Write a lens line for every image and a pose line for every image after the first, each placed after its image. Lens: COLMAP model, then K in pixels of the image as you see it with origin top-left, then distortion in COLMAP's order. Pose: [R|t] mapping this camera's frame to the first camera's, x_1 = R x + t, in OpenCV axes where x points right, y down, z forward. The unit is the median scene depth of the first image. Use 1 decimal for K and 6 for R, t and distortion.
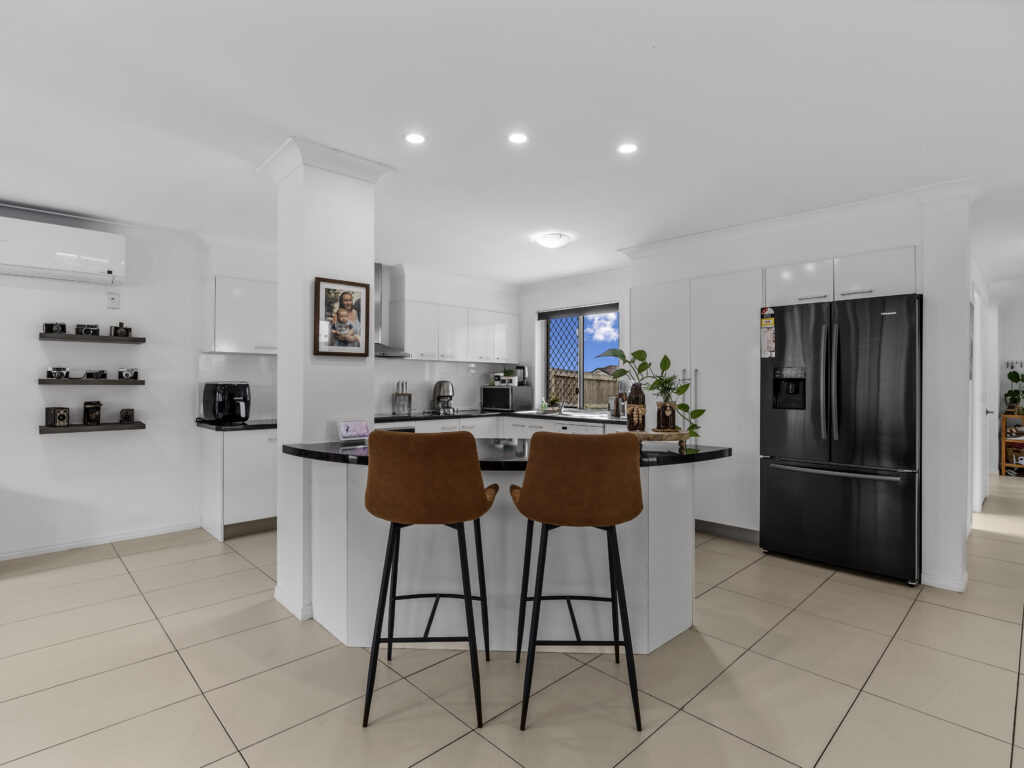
lens RADIAL K [[517.9, 0, 513.1], [0, 517.9, 383.5], [0, 0, 1]] dist [-0.018411, 0.000616]
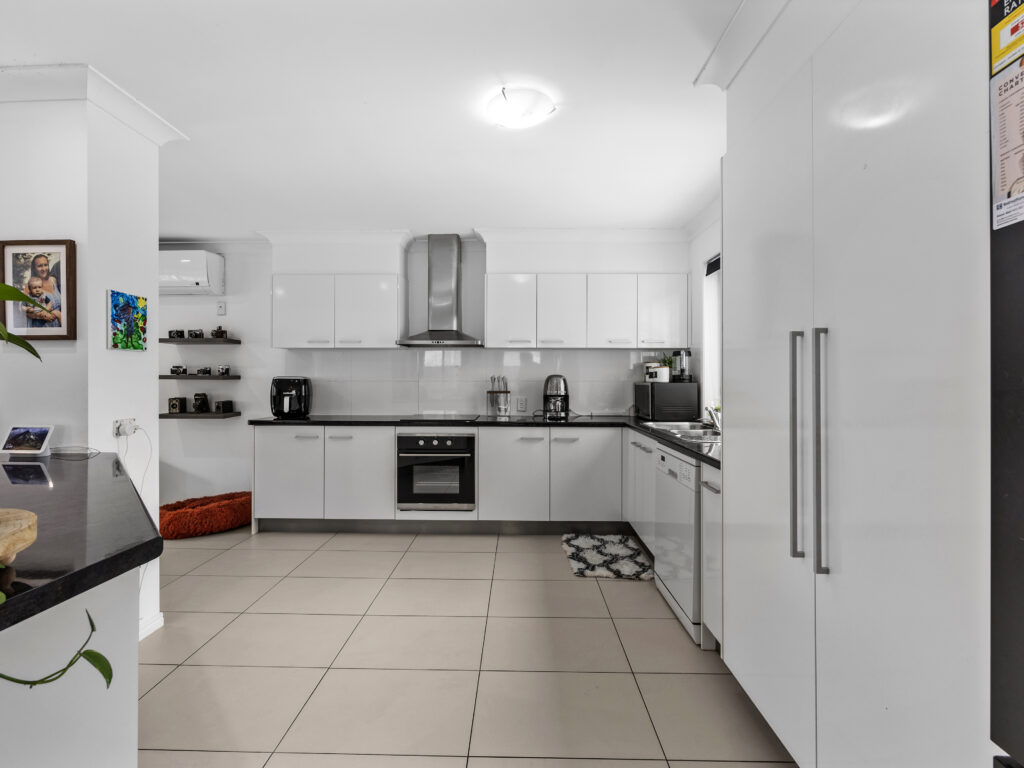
lens RADIAL K [[468.3, 0, 509.7], [0, 468.3, 382.1], [0, 0, 1]] dist [-0.000481, 0.000587]
pose [[0.702182, 0.002697, -0.711992, 0.487341], [-0.000649, 0.999995, 0.003147, 0.004579], [0.711997, -0.001747, 0.702180, 0.761104]]
